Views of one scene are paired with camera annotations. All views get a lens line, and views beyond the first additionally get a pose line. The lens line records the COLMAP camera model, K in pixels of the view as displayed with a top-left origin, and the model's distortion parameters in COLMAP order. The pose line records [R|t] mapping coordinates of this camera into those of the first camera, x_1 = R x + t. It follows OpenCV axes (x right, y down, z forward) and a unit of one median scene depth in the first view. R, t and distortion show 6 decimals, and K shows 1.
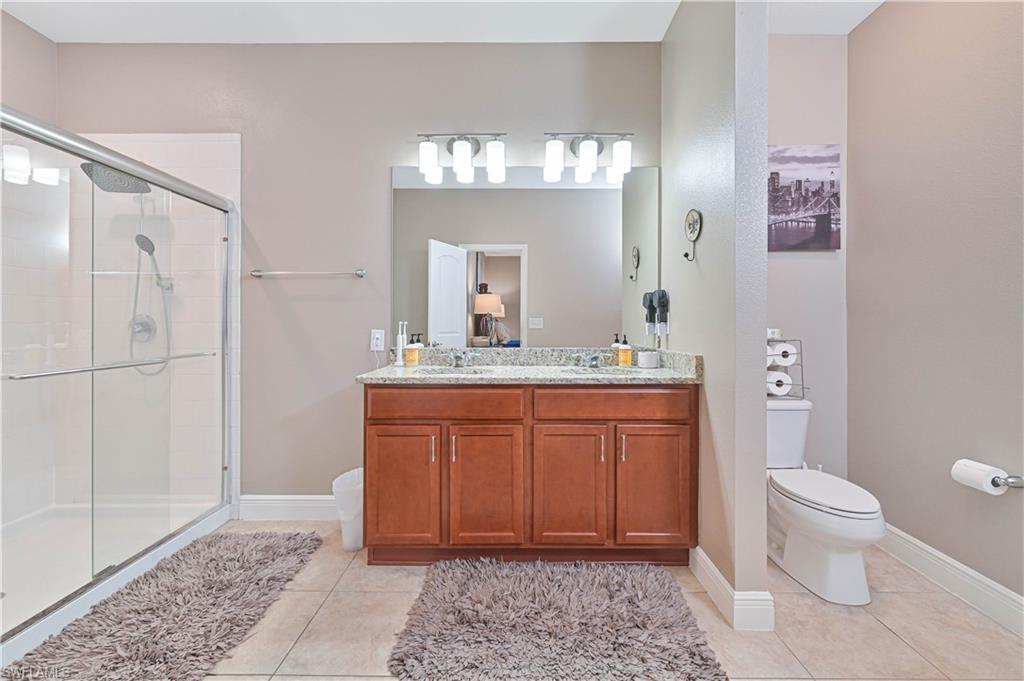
lens RADIAL K [[432.6, 0, 513.7], [0, 432.6, 327.3], [0, 0, 1]] dist [0.000651, 0.000424]
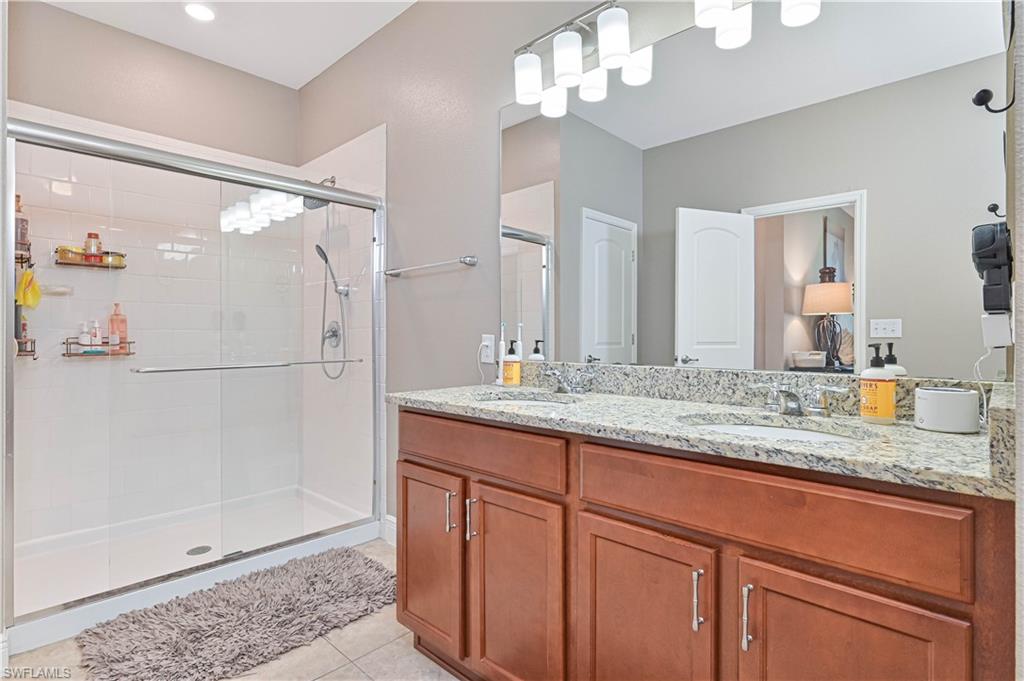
lens RADIAL K [[521.9, 0, 512.0], [0, 521.9, 340.5], [0, 0, 1]] dist [-0.003529, -0.000205]
pose [[0.726786, 0.004365, -0.686850, 0.346325], [-0.004634, 0.999988, 0.001451, 0.014989], [0.686849, 0.002128, 0.726797, 0.395951]]
